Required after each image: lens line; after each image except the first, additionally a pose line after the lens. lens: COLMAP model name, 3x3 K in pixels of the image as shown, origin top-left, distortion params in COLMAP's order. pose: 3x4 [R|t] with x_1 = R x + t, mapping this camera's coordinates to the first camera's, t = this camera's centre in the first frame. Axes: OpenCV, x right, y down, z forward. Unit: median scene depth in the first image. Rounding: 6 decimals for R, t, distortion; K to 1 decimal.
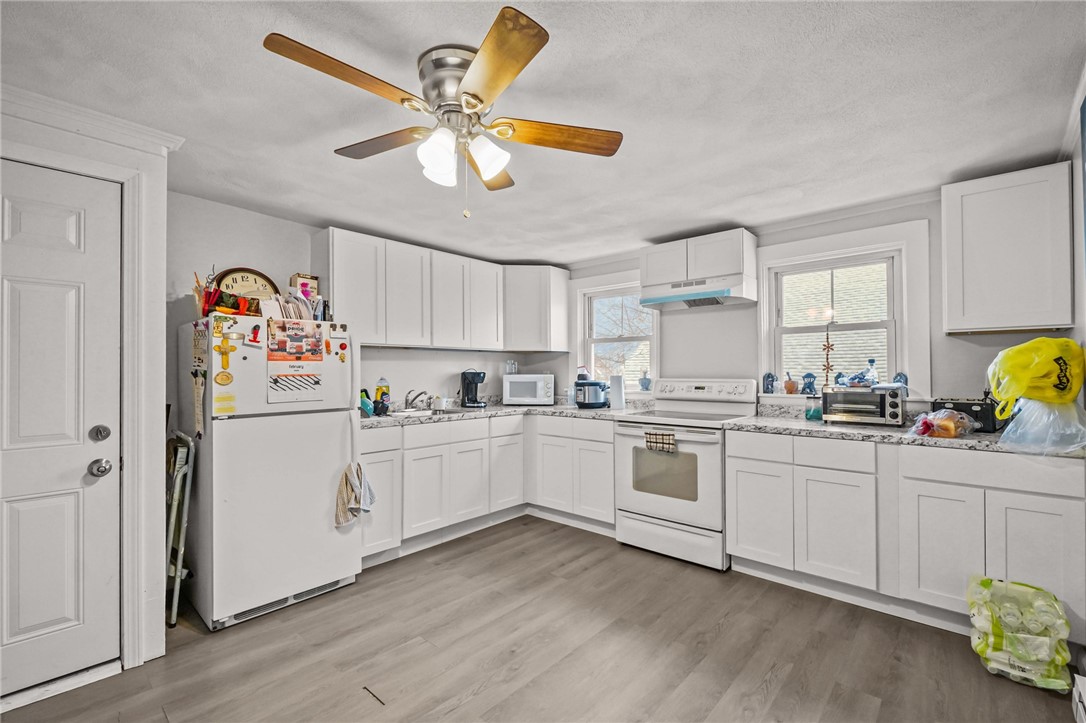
lens RADIAL K [[472.5, 0, 544.0], [0, 472.5, 368.3], [0, 0, 1]] dist [-0.000047, 0.000472]
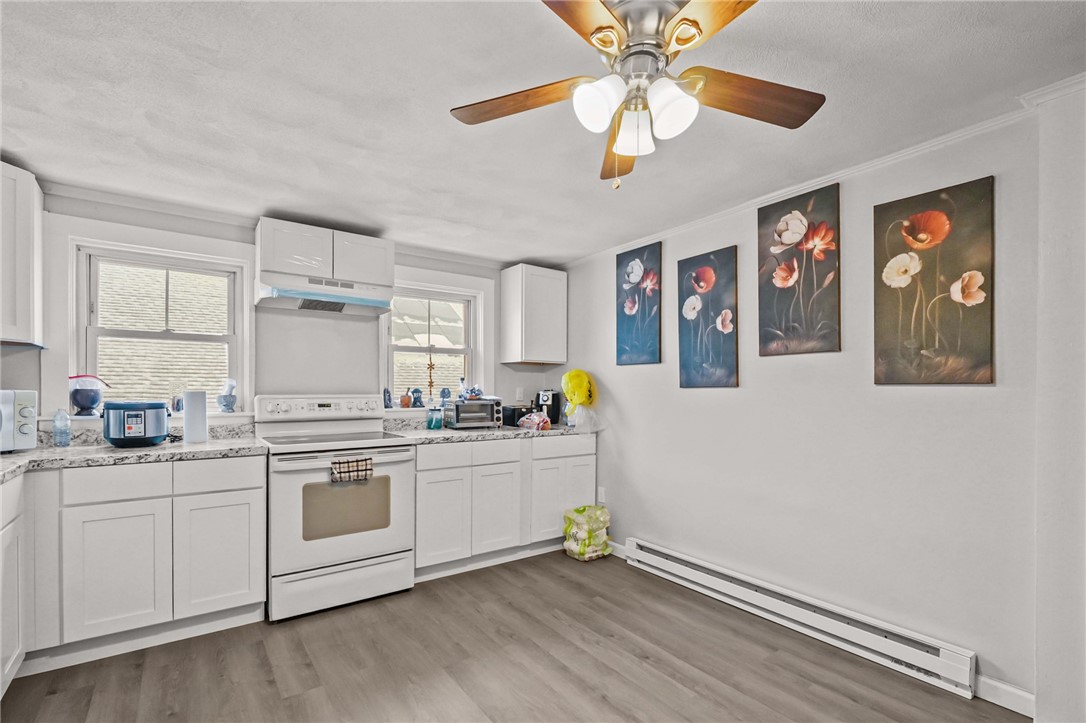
lens RADIAL K [[487.8, 0, 541.3], [0, 487.8, 391.0], [0, 0, 1]] dist [0.003035, -0.000155]
pose [[0.219666, -0.004425, 0.975565, -0.526589], [-0.012467, 0.999895, 0.007343, 0.004856], [-0.975495, -0.013775, 0.219588, 0.486985]]
